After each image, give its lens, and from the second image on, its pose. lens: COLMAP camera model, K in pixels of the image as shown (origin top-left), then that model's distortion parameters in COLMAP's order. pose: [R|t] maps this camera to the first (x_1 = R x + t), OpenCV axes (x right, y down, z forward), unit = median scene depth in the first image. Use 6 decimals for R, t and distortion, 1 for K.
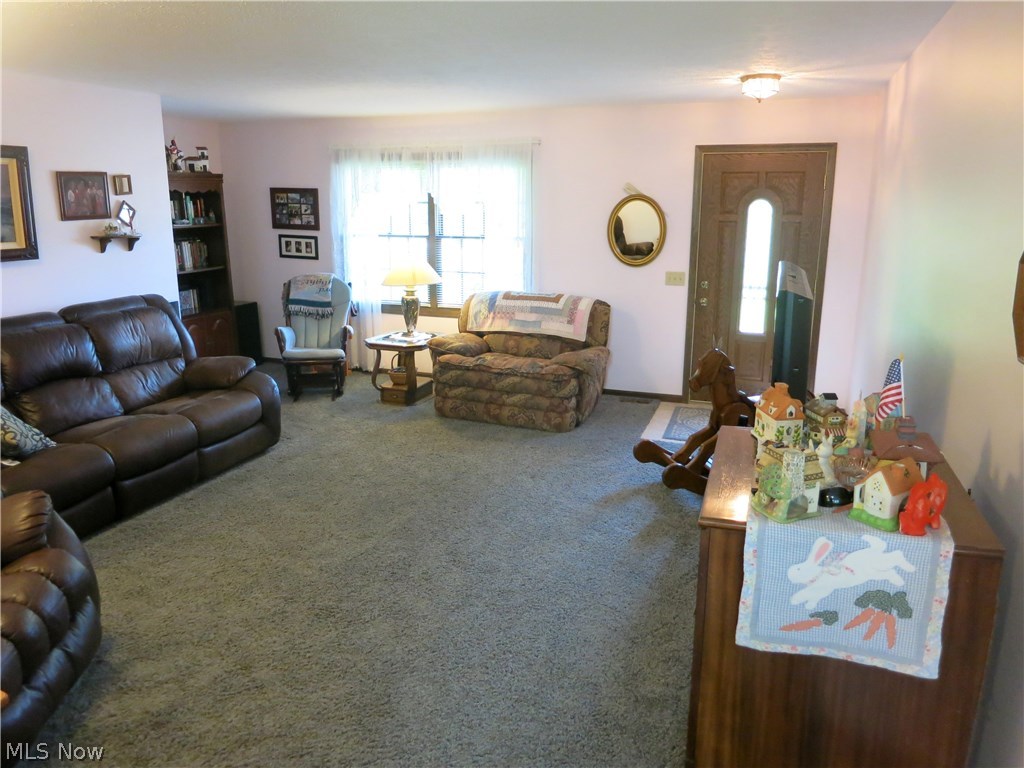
lens RADIAL K [[728.2, 0, 512.0], [0, 728.2, 384.0], [0, 0, 1]] dist [-0.044017, -0.001518]
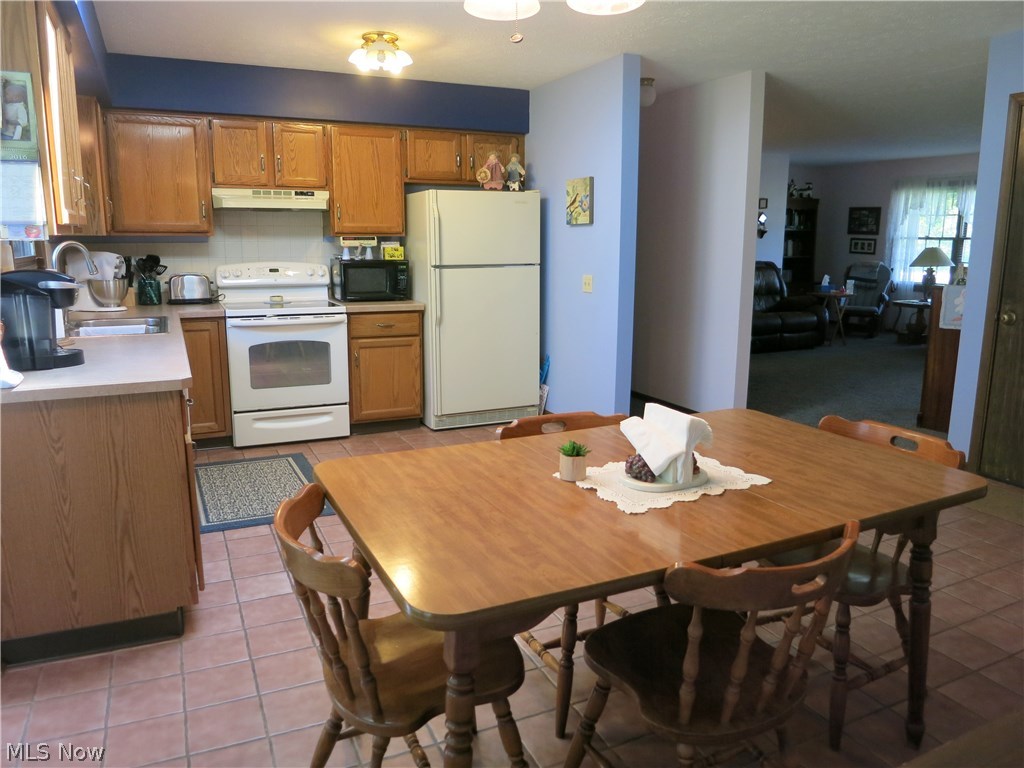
lens RADIAL K [[728.2, 0, 512.0], [0, 728.2, 384.0], [0, 0, 1]] dist [-0.044017, -0.001518]
pose [[0.711865, 0.133075, -0.689594, 0.292696], [-0.165391, 0.986034, 0.019549, 0.211915], [0.682565, 0.100136, 0.723932, -0.633332]]
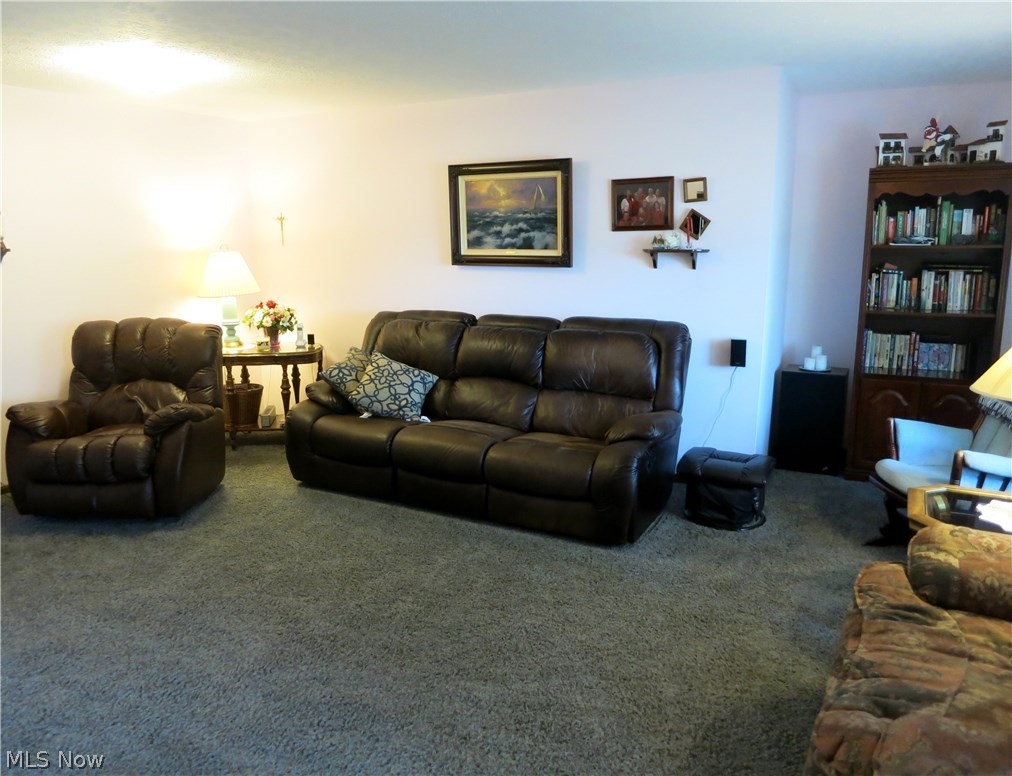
lens RADIAL K [[743.7, 0, 506.0], [0, 743.7, 388.0], [0, 0, 1]] dist [-0.000063, -0.001409]
pose [[-0.150477, 0.165889, -0.974596, 0.291983], [-0.247027, 0.948241, 0.199543, -0.140368], [0.957254, 0.270778, -0.101710, 0.742133]]
